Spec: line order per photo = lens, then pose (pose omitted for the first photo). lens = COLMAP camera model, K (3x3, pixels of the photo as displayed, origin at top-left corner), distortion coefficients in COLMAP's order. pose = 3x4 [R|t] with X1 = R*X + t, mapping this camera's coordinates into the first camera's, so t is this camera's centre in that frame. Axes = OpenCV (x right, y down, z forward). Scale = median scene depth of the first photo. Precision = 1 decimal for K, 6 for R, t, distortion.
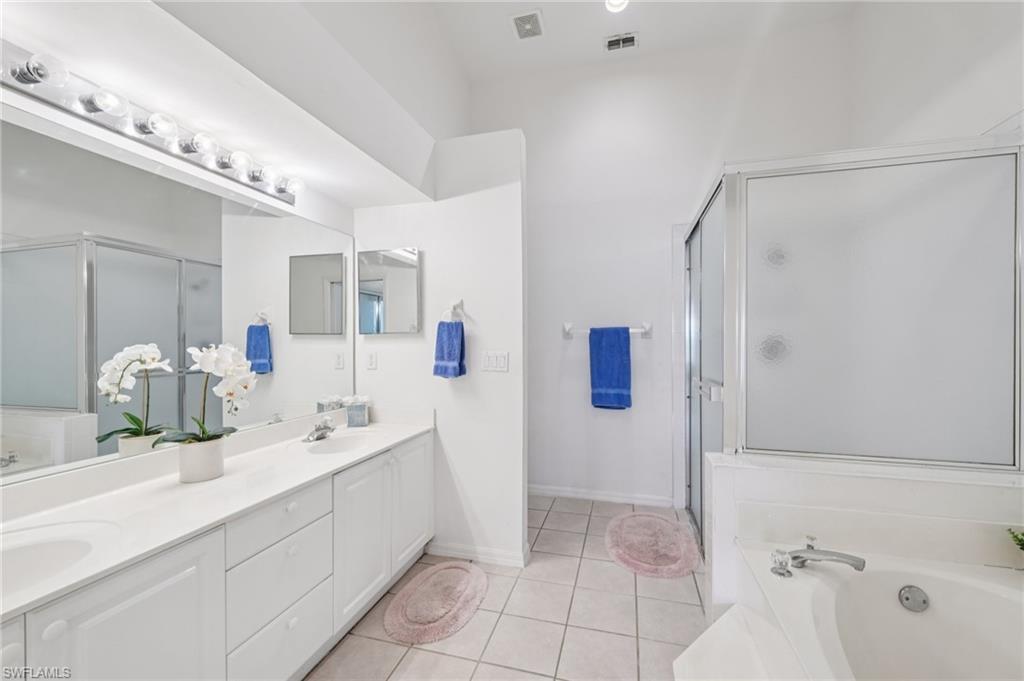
lens RADIAL K [[416.8, 0, 509.6], [0, 416.8, 337.8], [0, 0, 1]] dist [-0.001132, 0.000010]
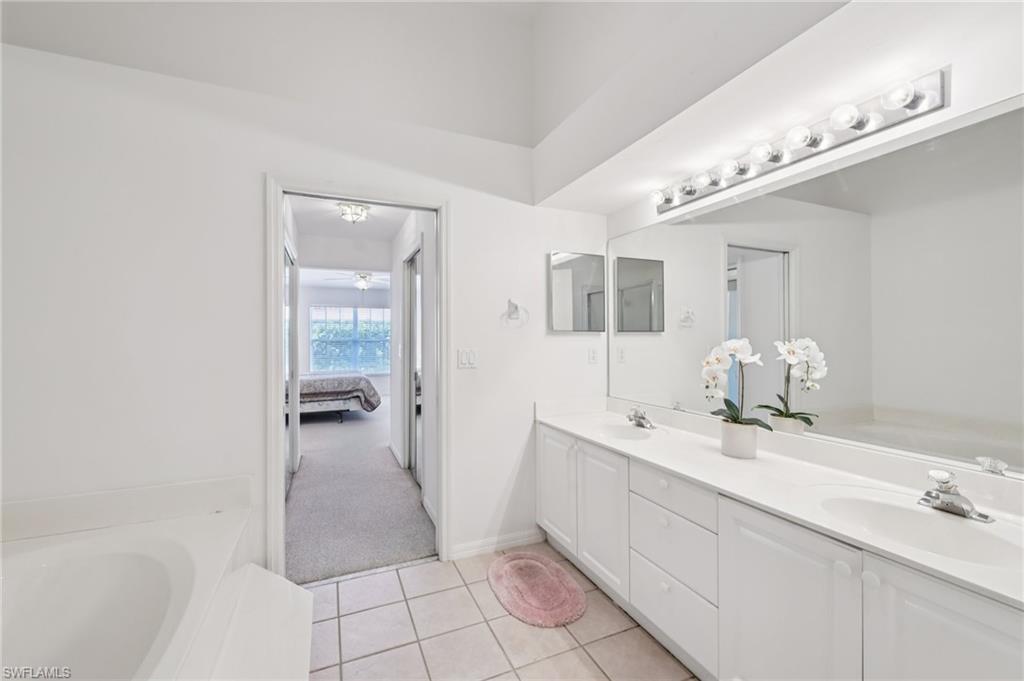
lens RADIAL K [[416.8, 0, 508.2], [0, 416.8, 343.3], [0, 0, 1]] dist [-0.001132, 0.000010]
pose [[-0.777458, 0.002921, -0.628928, 0.475791], [0.006731, 0.999971, -0.003676, 0.026491], [0.628898, -0.007092, -0.777455, 1.497785]]
